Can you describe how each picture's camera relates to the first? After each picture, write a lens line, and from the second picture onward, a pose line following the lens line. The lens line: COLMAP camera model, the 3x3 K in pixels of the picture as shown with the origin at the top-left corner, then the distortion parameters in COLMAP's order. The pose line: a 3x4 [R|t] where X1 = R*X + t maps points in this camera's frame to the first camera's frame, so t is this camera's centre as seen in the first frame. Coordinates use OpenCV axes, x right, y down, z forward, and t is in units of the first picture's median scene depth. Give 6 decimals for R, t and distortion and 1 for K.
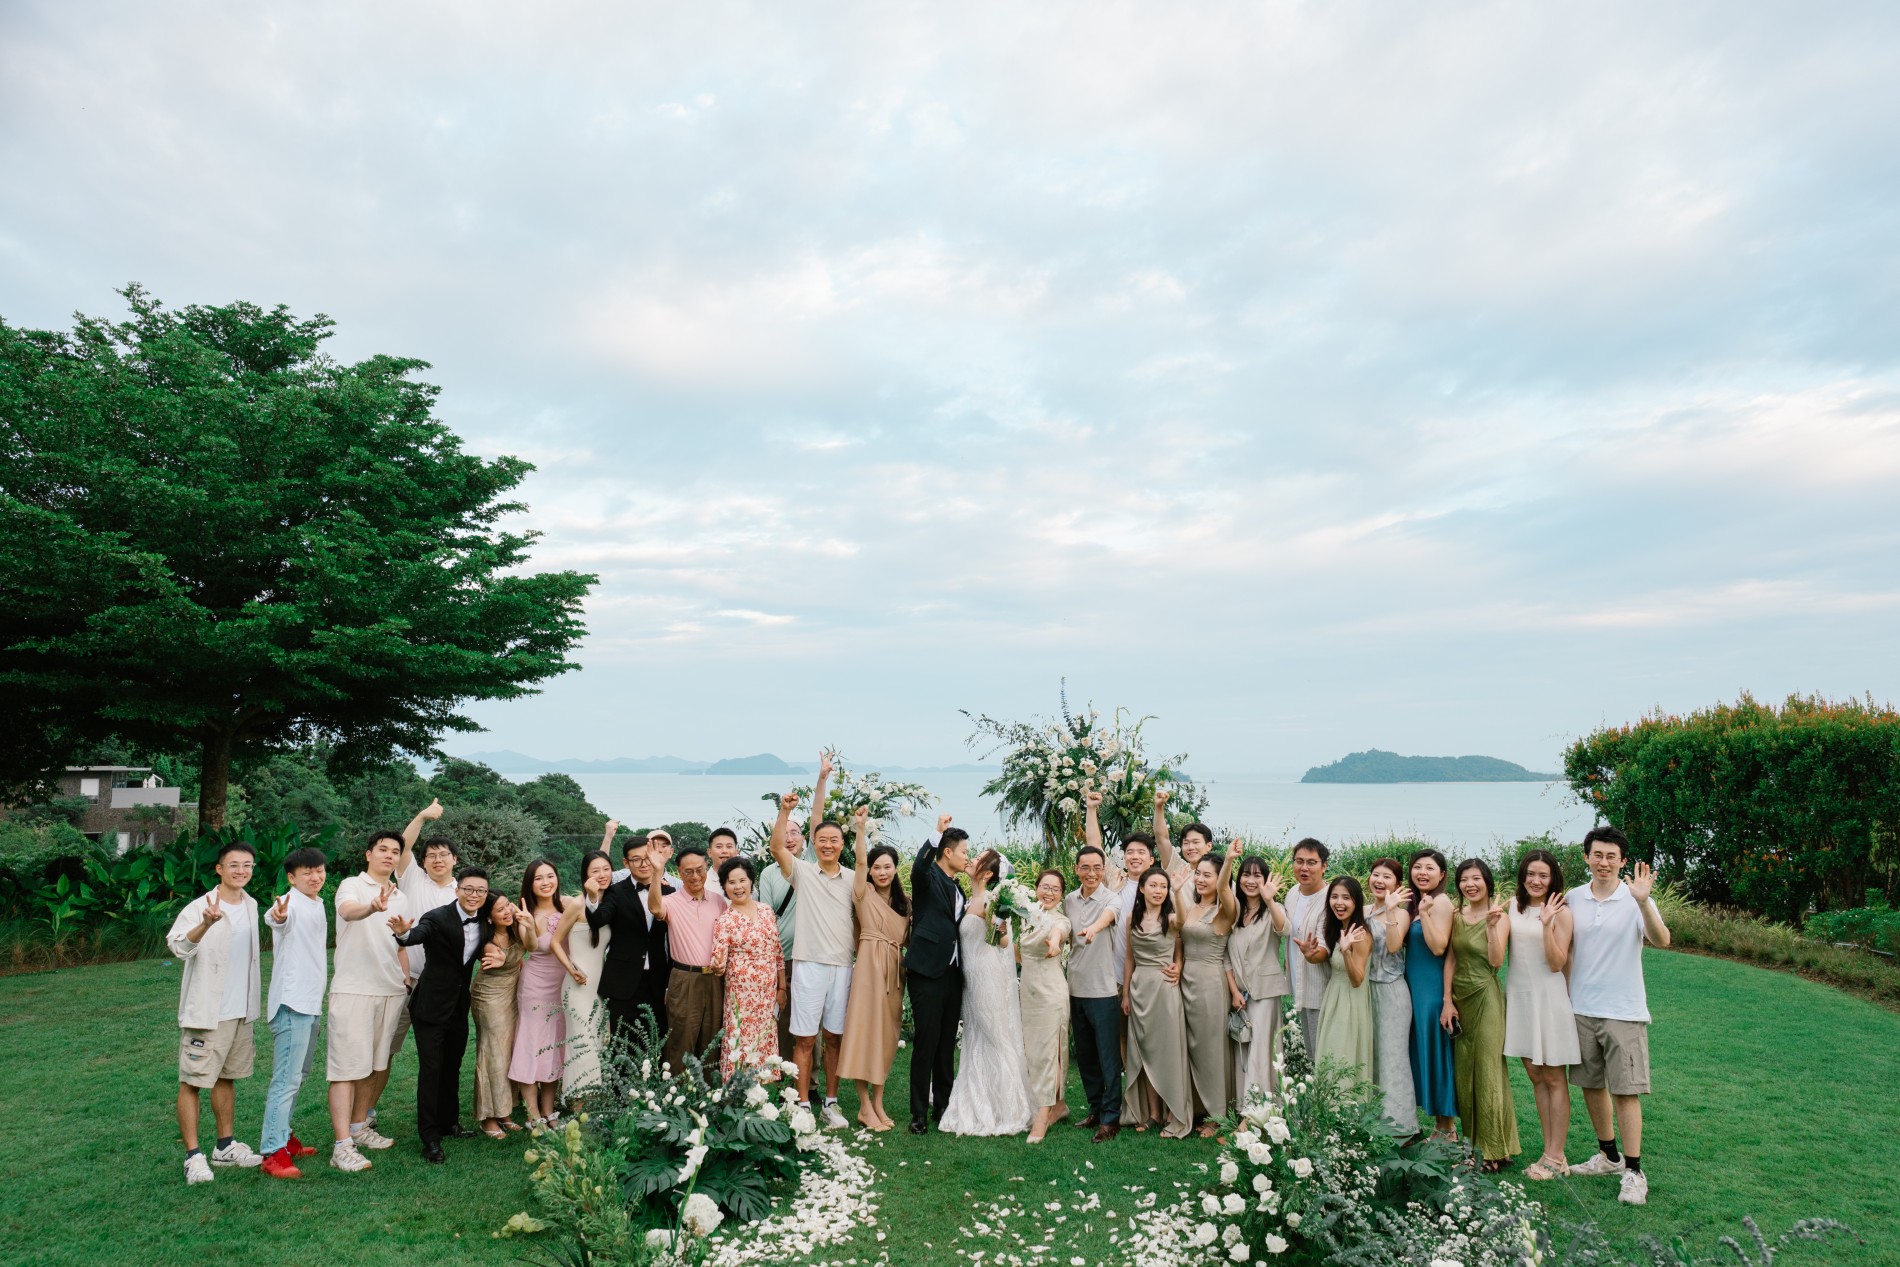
lens RADIAL K [[1301.3, 0, 950.0], [0, 1301.3, 633.5], [0, 0, 1]] dist [-0.000785, 0.000234]
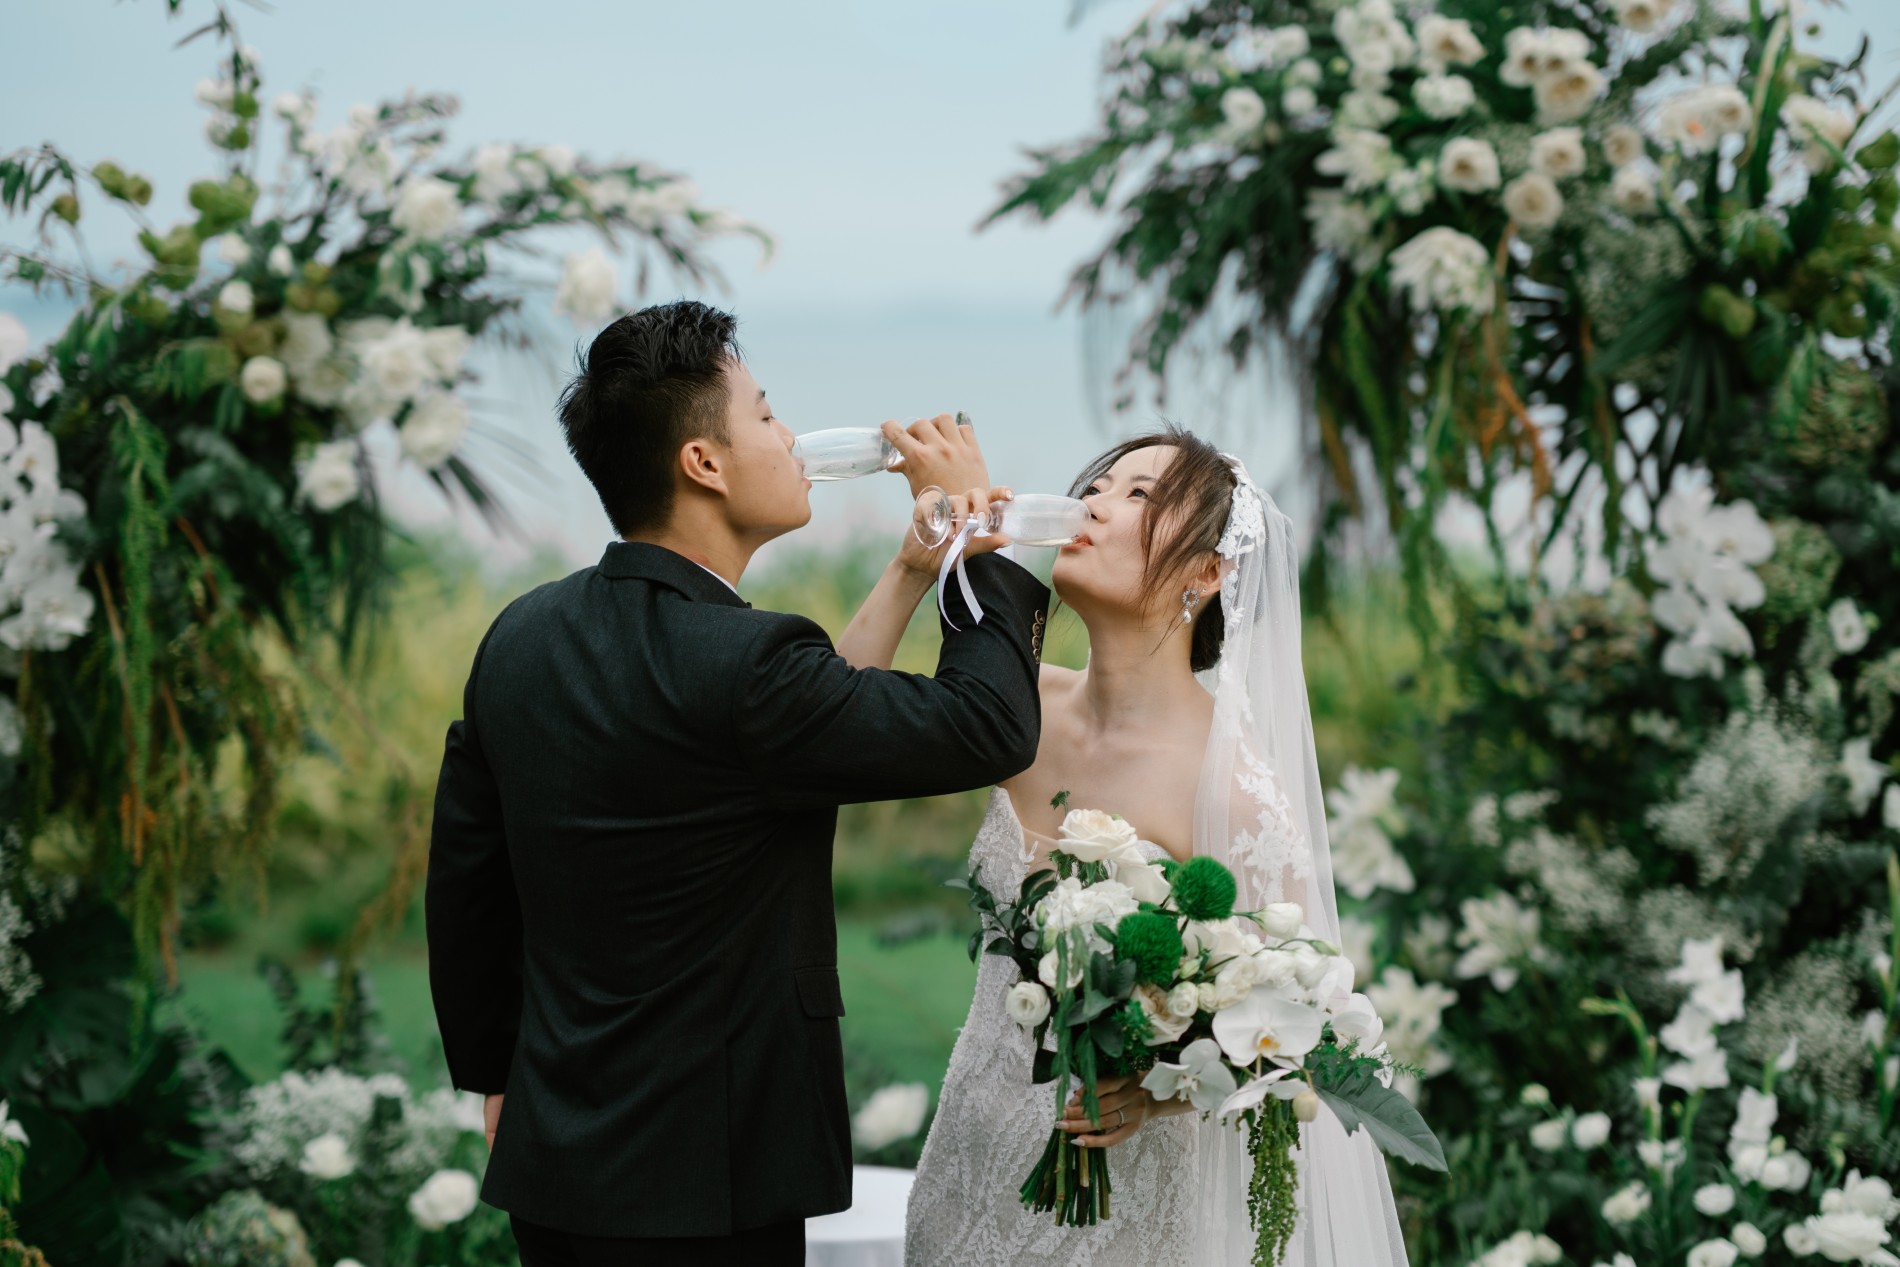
lens RADIAL K [[4586.5, 0, 950.0], [0, 4586.5, 633.5], [0, 0, 1]] dist [0.113065, 0.291283]
pose [[0.999920, 0.008691, 0.009230, 0.013001], [-0.010090, 0.986346, 0.164375, 0.073058], [-0.007676, -0.164455, 0.986355, 0.323909]]
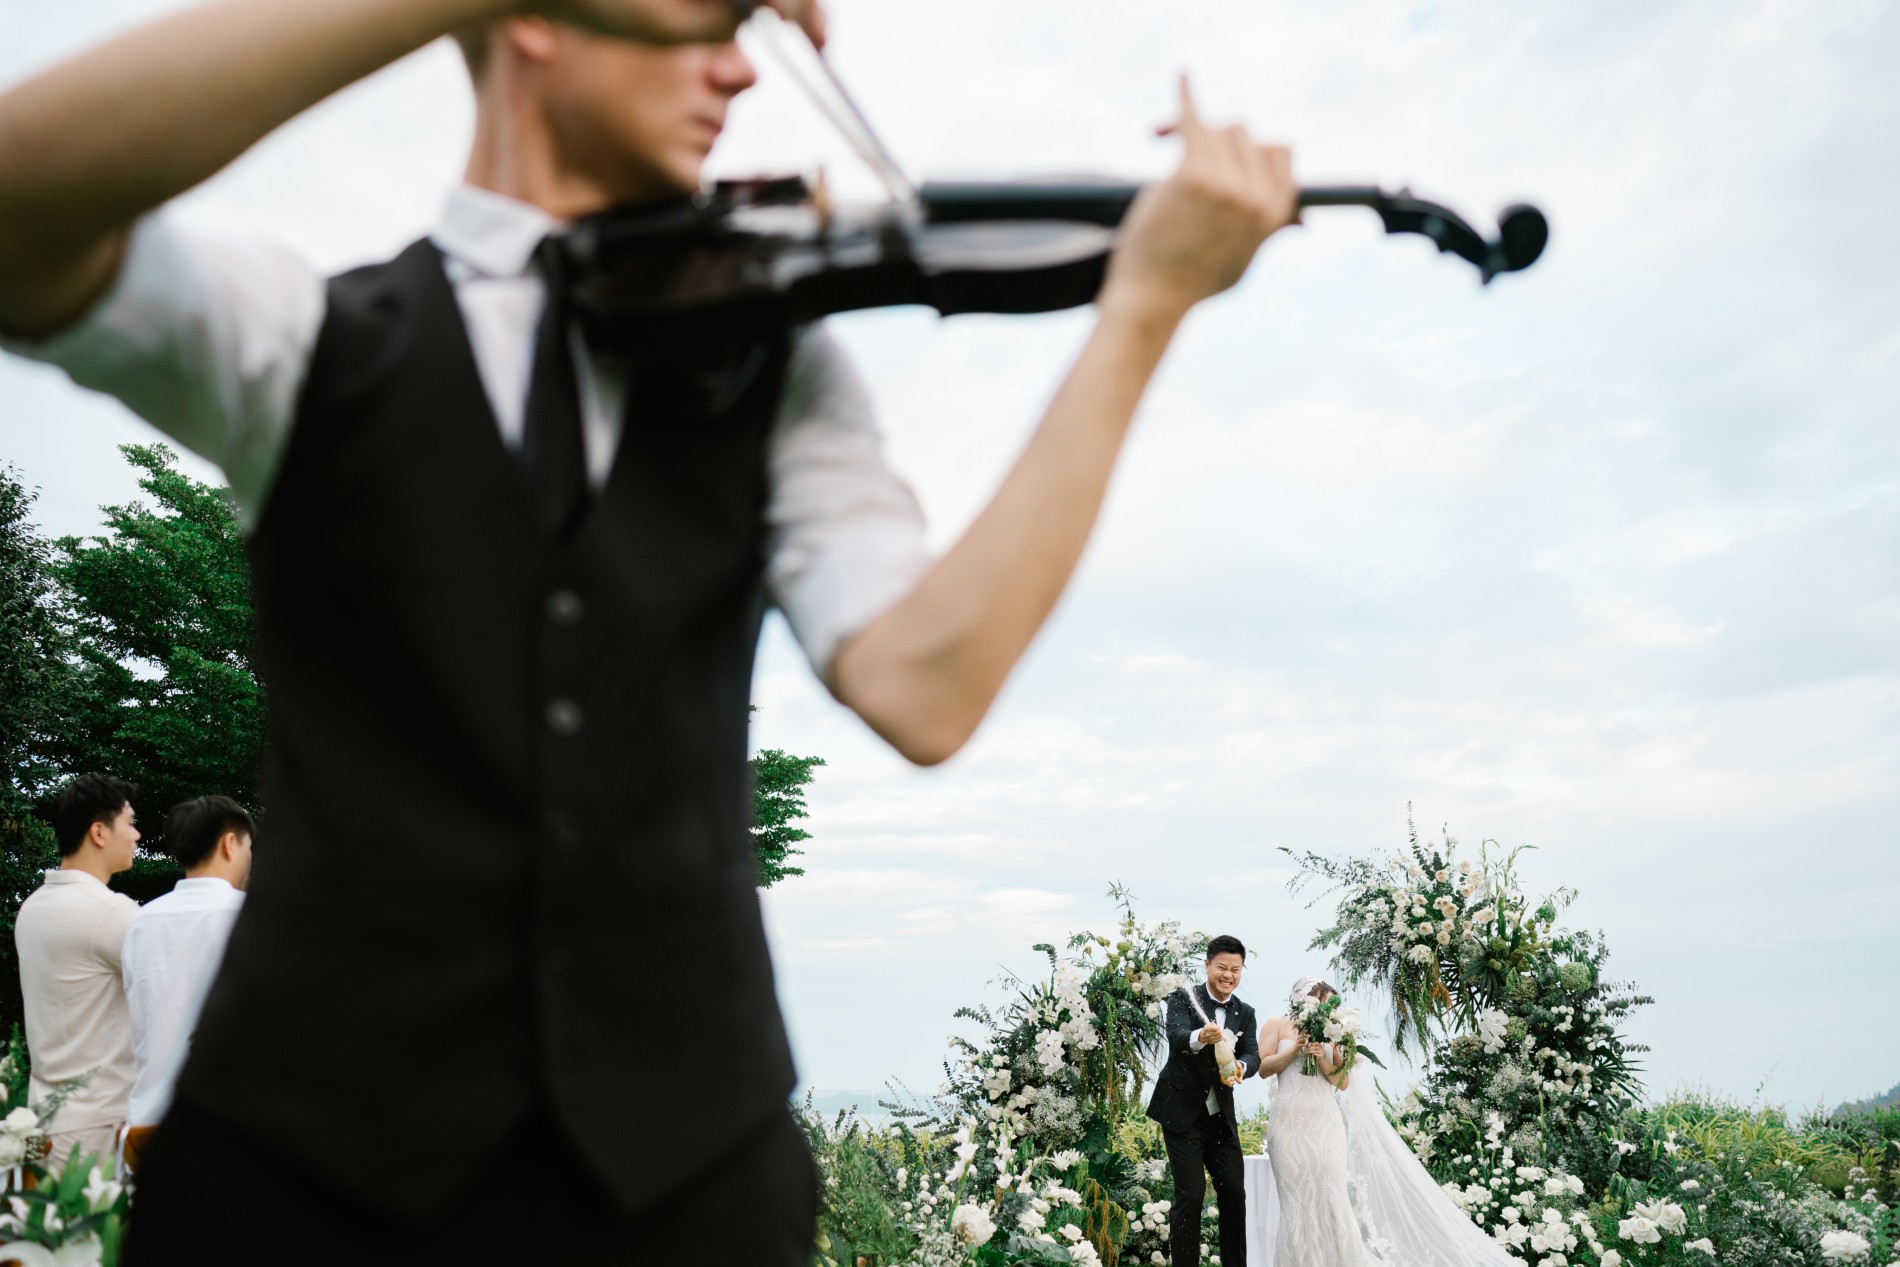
lens RADIAL K [[1831.2, 0, 950.0], [0, 1831.2, 633.5], [0, 0, 1]] dist [-0.097816, 0.008331]
pose [[0.982443, -0.042828, -0.181578, 0.018538], [0.012272, 0.986021, -0.166167, 0.116833], [0.186156, 0.161021, 0.969236, -0.132270]]
